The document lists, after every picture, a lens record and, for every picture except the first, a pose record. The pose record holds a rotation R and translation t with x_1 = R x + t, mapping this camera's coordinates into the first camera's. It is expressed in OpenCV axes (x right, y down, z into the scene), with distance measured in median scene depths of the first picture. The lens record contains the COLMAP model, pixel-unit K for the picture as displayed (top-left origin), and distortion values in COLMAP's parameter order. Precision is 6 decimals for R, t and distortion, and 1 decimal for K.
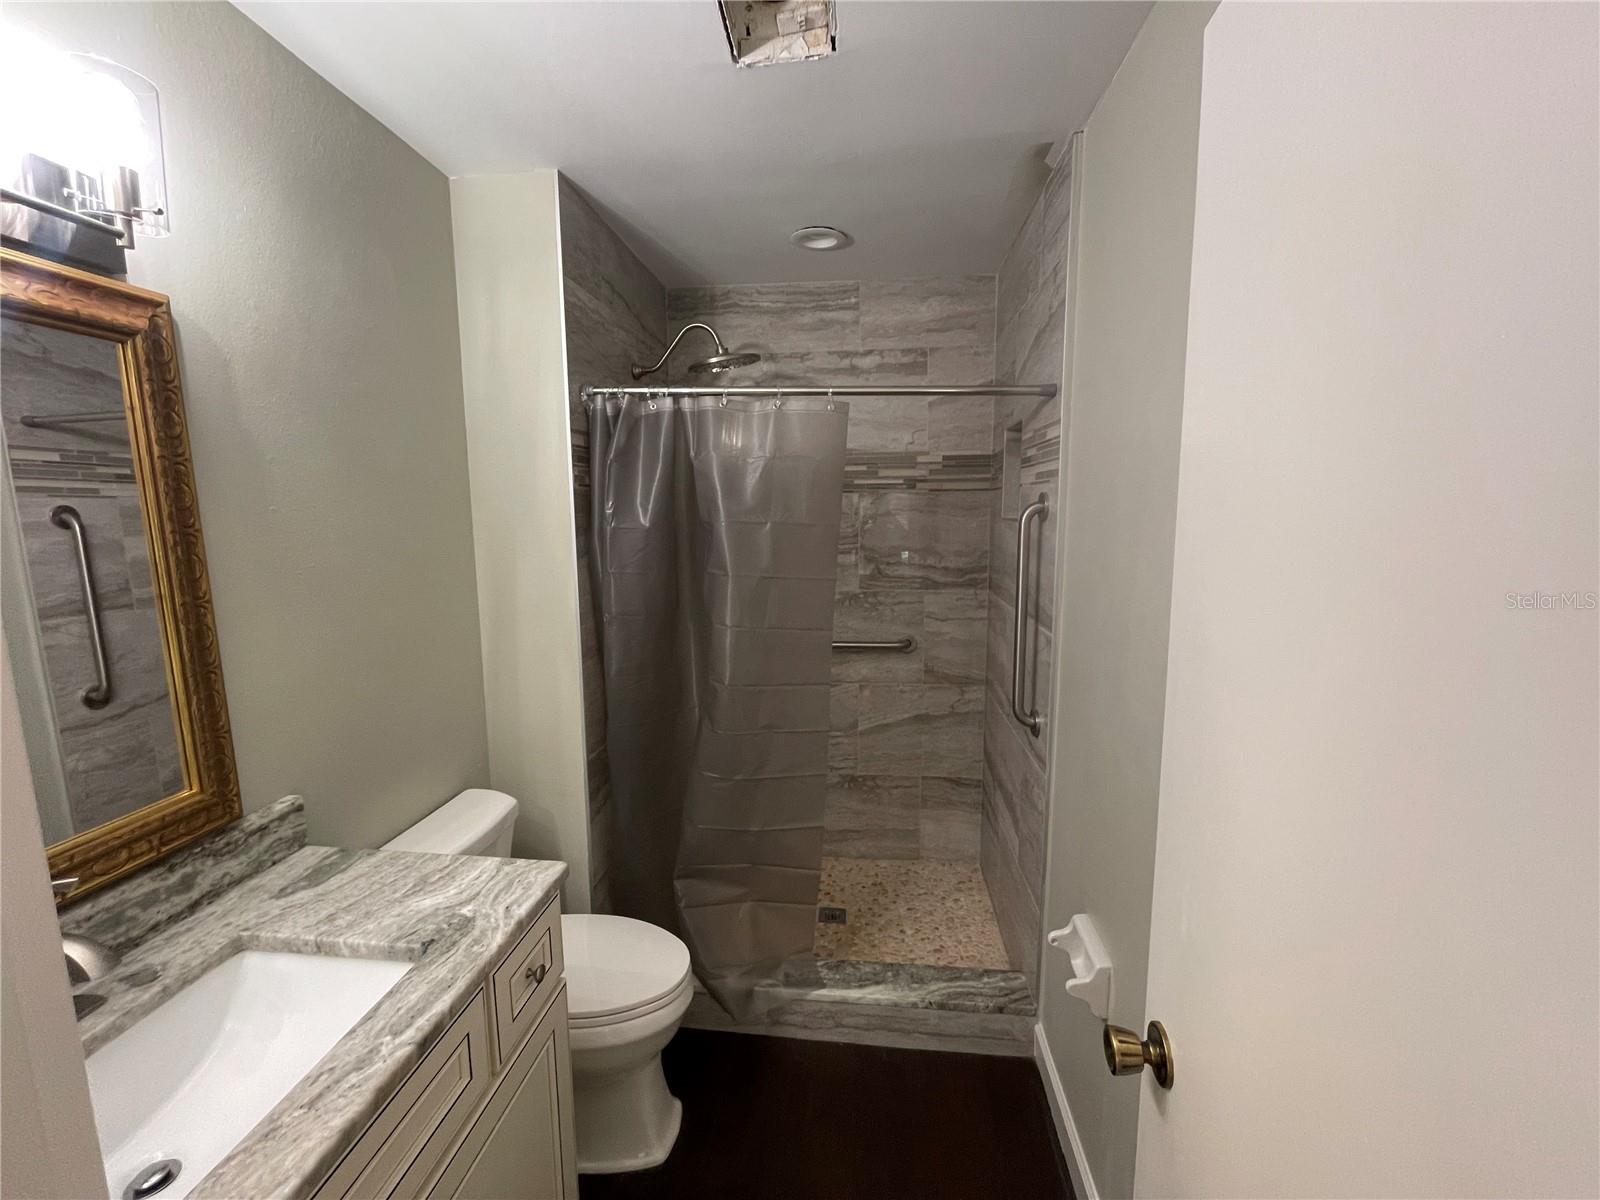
lens RADIAL K [[643.3, 0, 797.3], [0, 643.3, 600.7], [0, 0, 1]] dist [-0.007494, -0.000086]
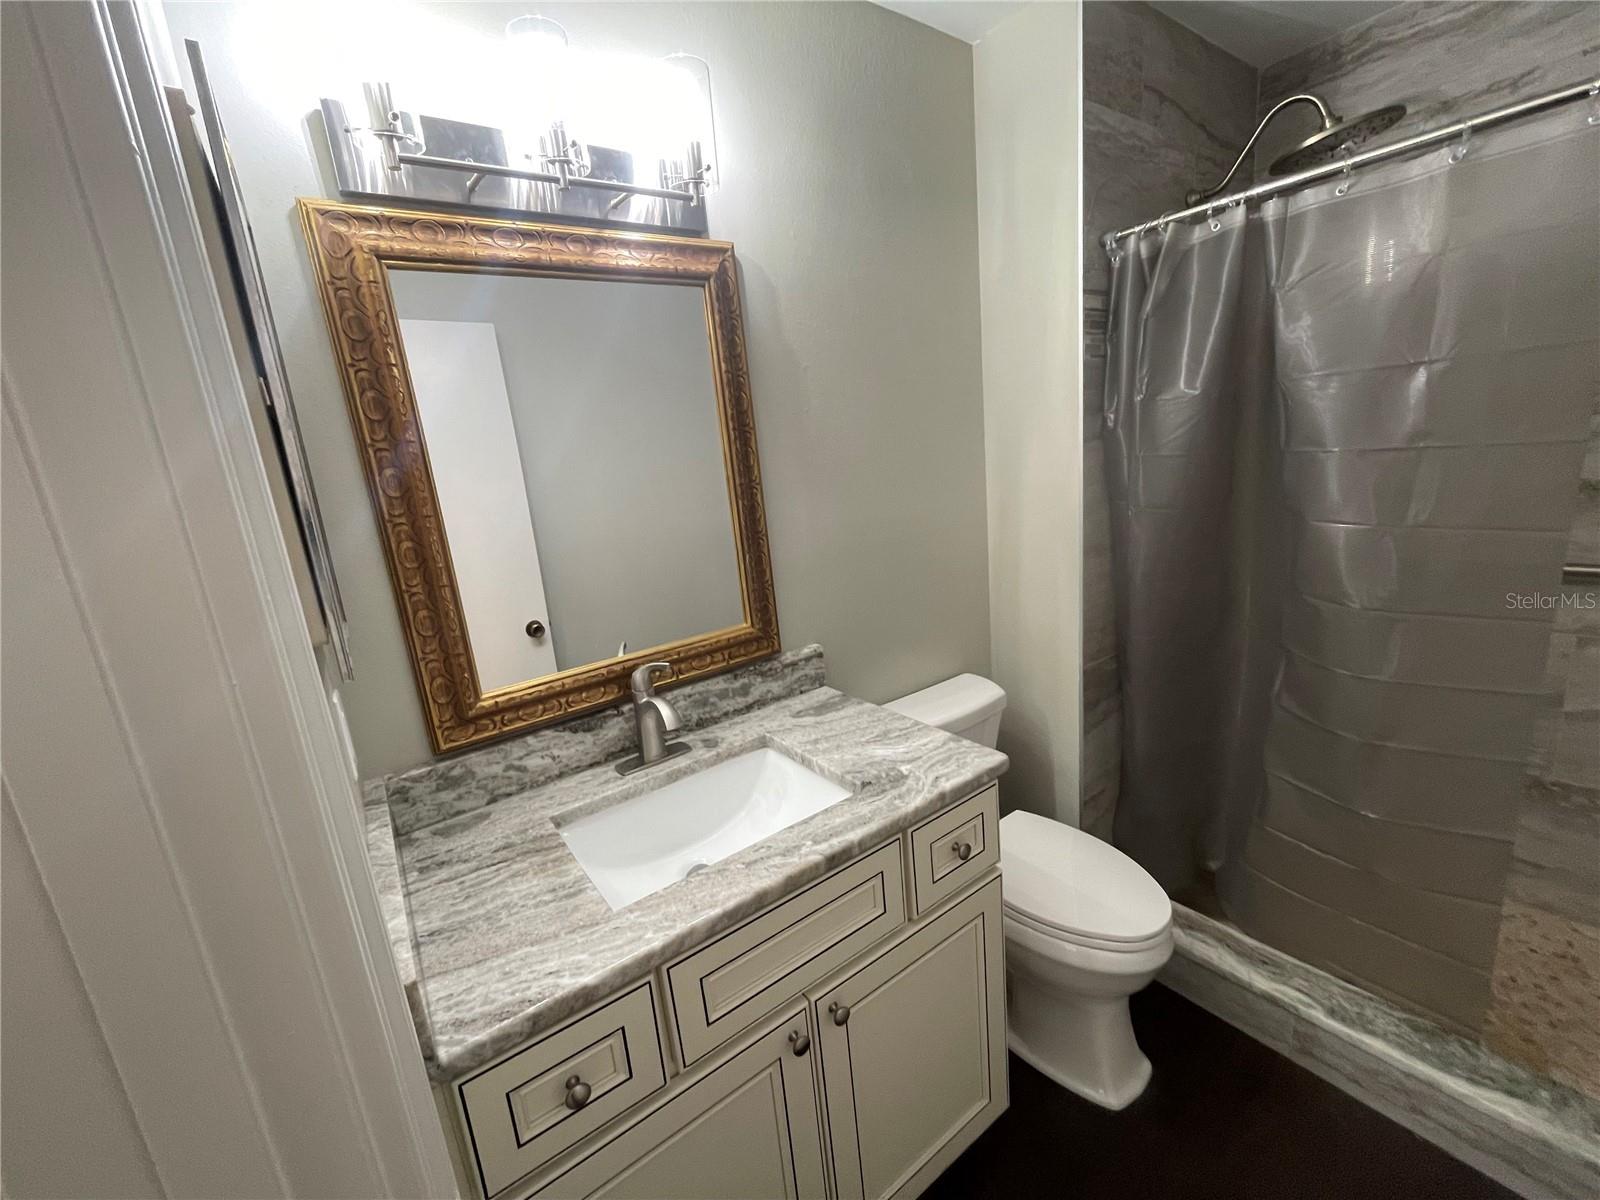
lens RADIAL K [[643.3, 0, 797.3], [0, 643.3, 600.7], [0, 0, 1]] dist [-0.007494, -0.000086]
pose [[0.663322, 0.104417, -0.741013, 0.128697], [-0.008106, 0.991162, 0.132410, 0.063257], [0.748290, -0.081824, 0.658306, 0.176845]]
